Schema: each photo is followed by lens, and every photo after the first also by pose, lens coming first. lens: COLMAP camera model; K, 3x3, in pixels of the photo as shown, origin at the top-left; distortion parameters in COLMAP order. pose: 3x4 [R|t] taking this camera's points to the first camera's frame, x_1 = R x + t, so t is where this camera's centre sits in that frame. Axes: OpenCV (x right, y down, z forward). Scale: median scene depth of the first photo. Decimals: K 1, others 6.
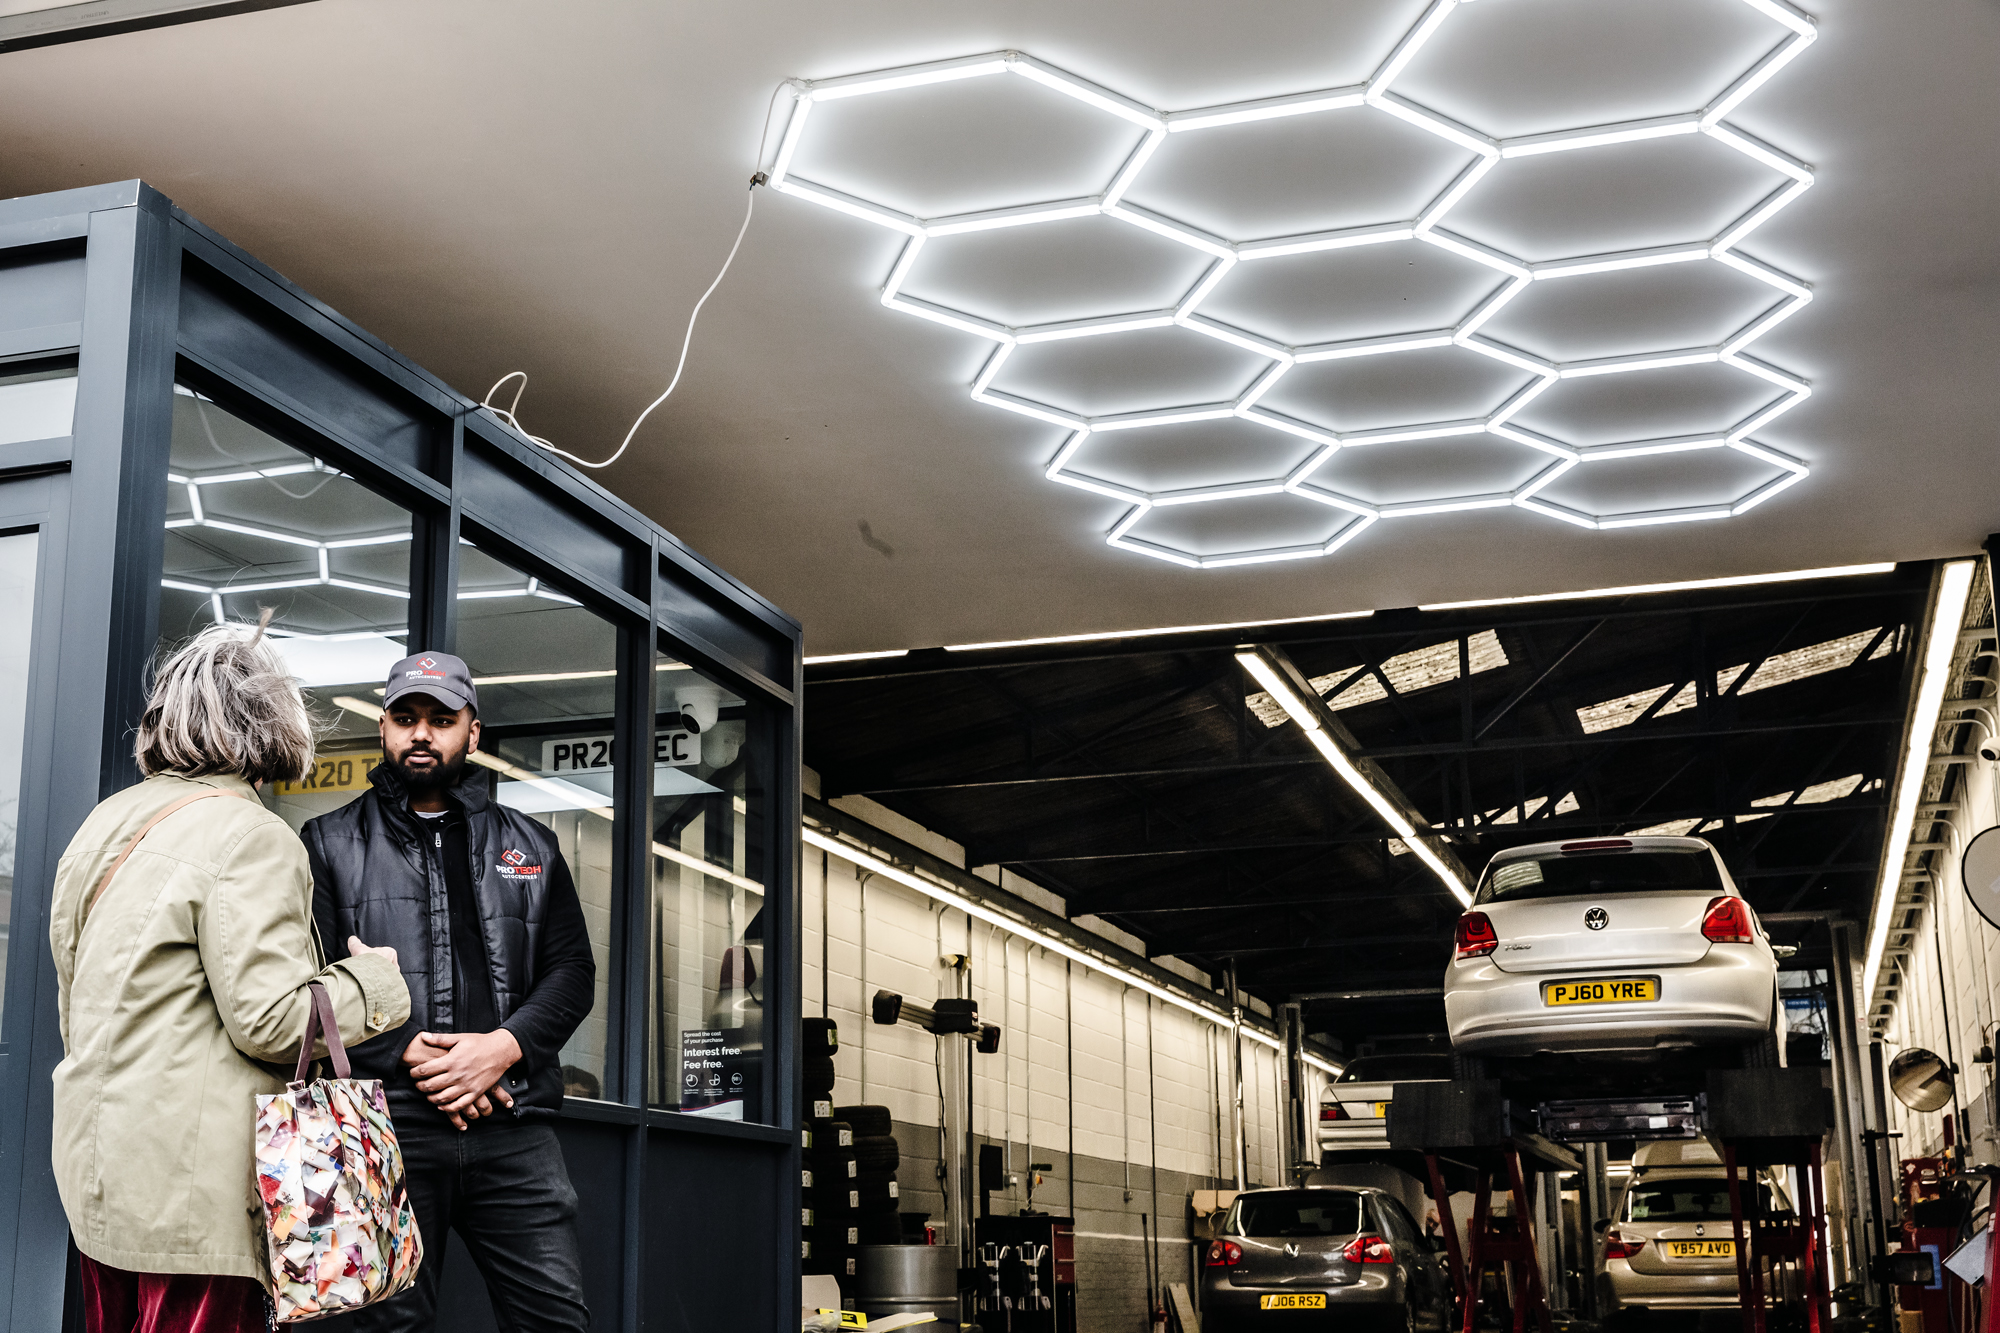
lens RADIAL K [[2641.5, 0, 1000.0], [0, 2641.5, 666.5], [0, 0, 1]] dist [-0.010361, 0.038445]
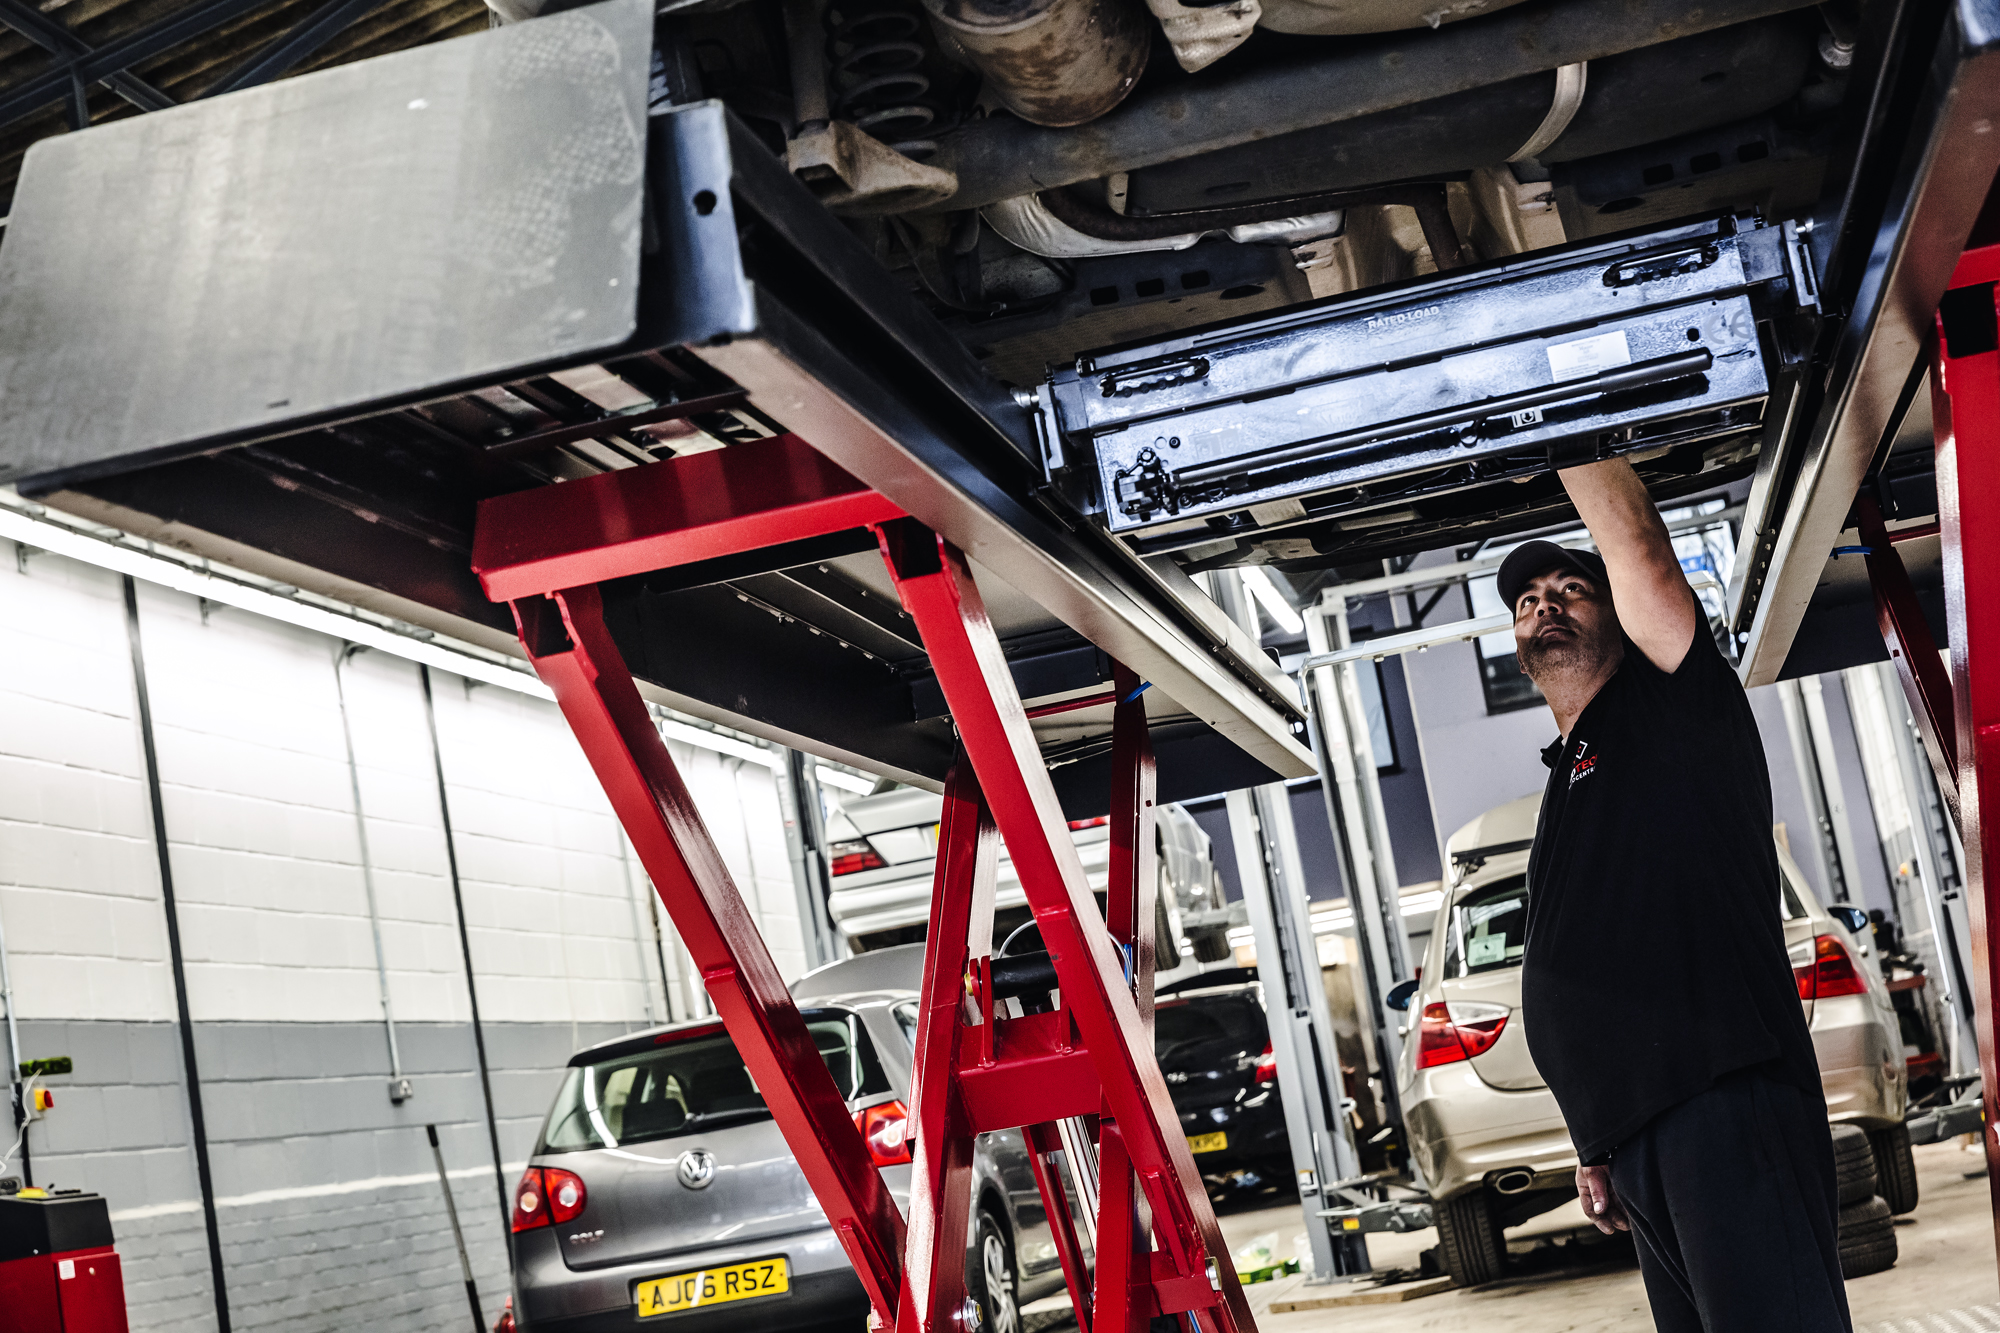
lens RADIAL K [[3230.8, 0, 1000.0], [0, 3230.8, 666.5], [0, 0, 1]] dist [0.000938, -0.015308]
pose [[0.983121, -0.143936, 0.112937, 0.111949], [0.134521, 0.987084, 0.087005, 0.104951], [-0.124002, -0.070344, 0.989785, 0.493438]]
